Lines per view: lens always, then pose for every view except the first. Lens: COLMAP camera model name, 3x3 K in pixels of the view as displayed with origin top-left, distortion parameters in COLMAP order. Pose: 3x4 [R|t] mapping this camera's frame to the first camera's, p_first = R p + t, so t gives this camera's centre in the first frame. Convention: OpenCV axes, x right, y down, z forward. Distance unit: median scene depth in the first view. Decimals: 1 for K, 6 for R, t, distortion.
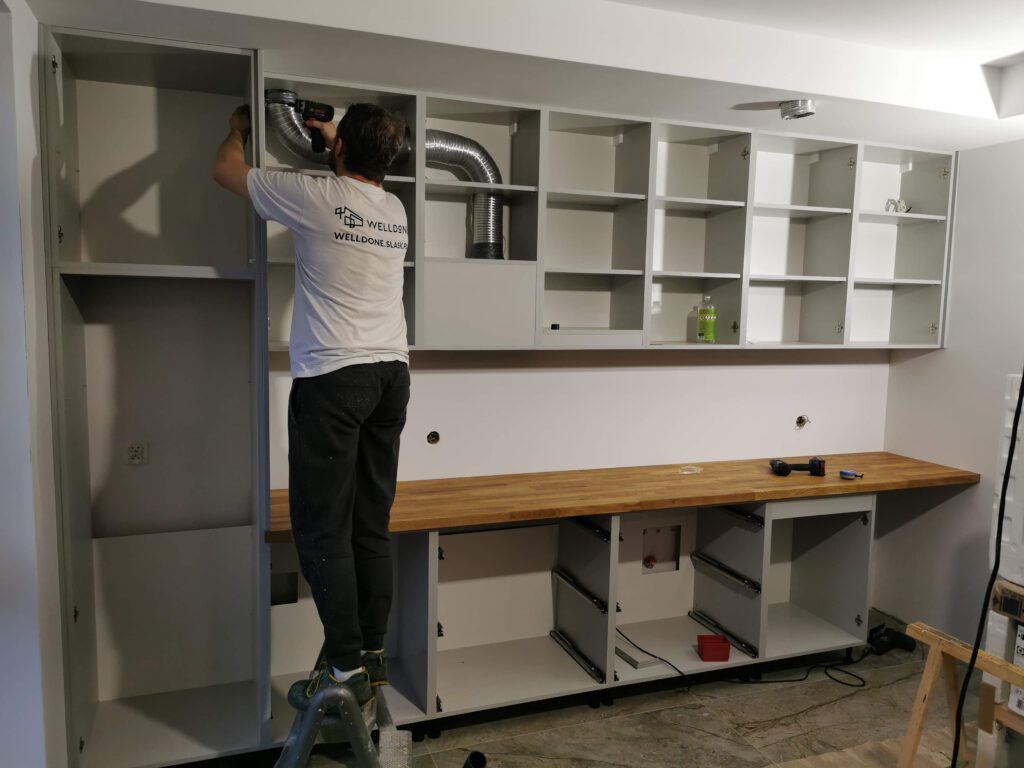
lens RADIAL K [[791.6, 0, 505.9], [0, 791.6, 389.6], [0, 0, 1]] dist [0.057805, -0.077960]
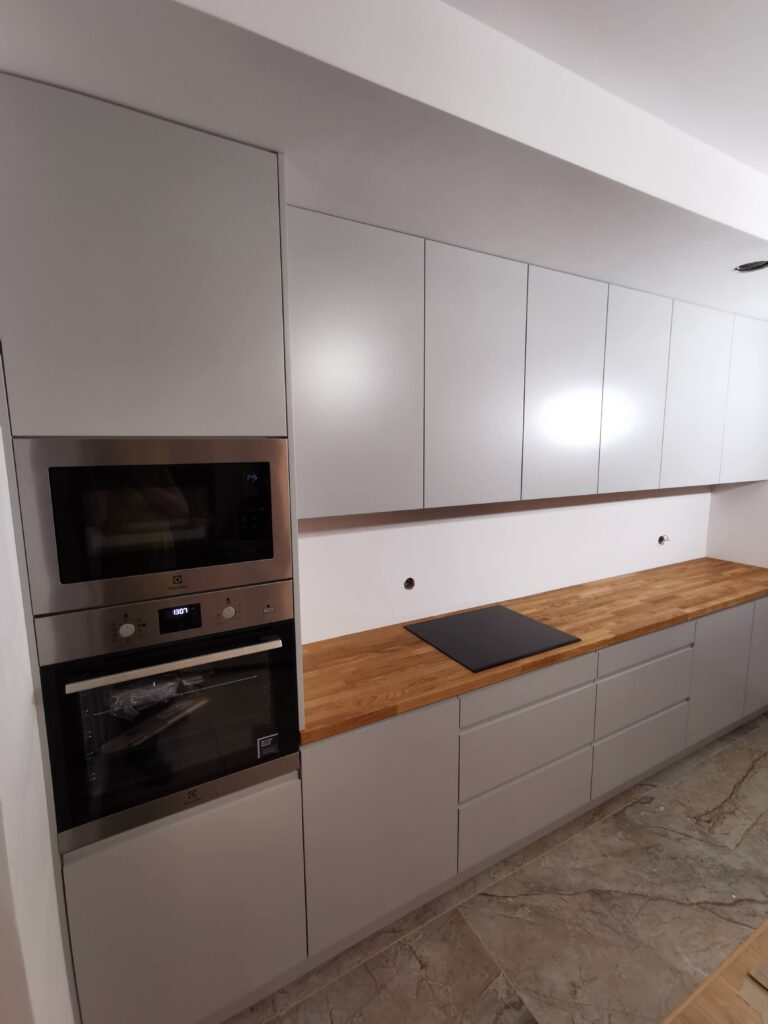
lens RADIAL K [[470.0, 0, 385.1], [0, 470.0, 511.8], [0, 0, 1]] dist [-0.009848, 0.011544]
pose [[0.989846, -0.046980, 0.134155, -0.306302], [0.043155, 0.998578, 0.031284, -0.086075], [-0.135434, -0.025177, 0.990466, 0.551527]]
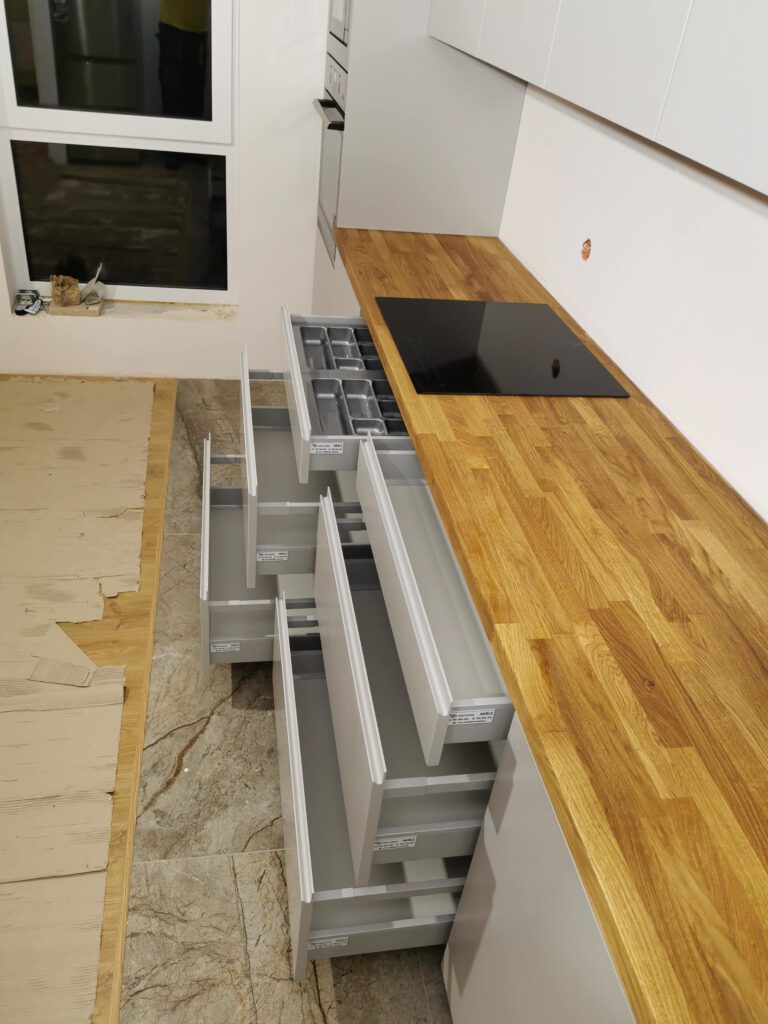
lens RADIAL K [[791.6, 0, 382.7], [0, 791.6, 501.7], [0, 0, 1]] dist [0.057805, -0.077960]
pose [[-0.188617, 0.520329, -0.832875, 0.841055], [-0.219840, 0.804203, 0.552203, -0.135673], [0.957128, 0.287255, -0.037297, 1.371876]]
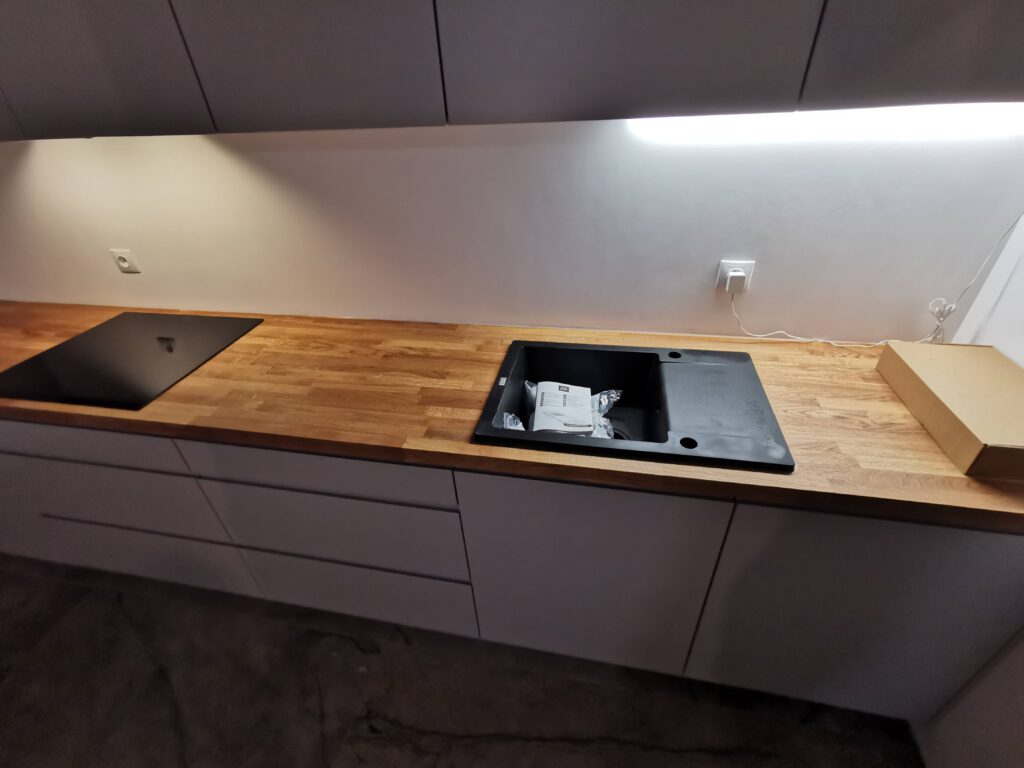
lens RADIAL K [[470.0, 0, 510.4], [0, 470.0, 381.8], [0, 0, 1]] dist [-0.009848, 0.011544]
pose [[0.842423, 0.246967, -0.478886, 0.732462], [0.005967, 0.884442, 0.466613, -0.072495], [0.538784, -0.395943, 0.743600, 1.196033]]
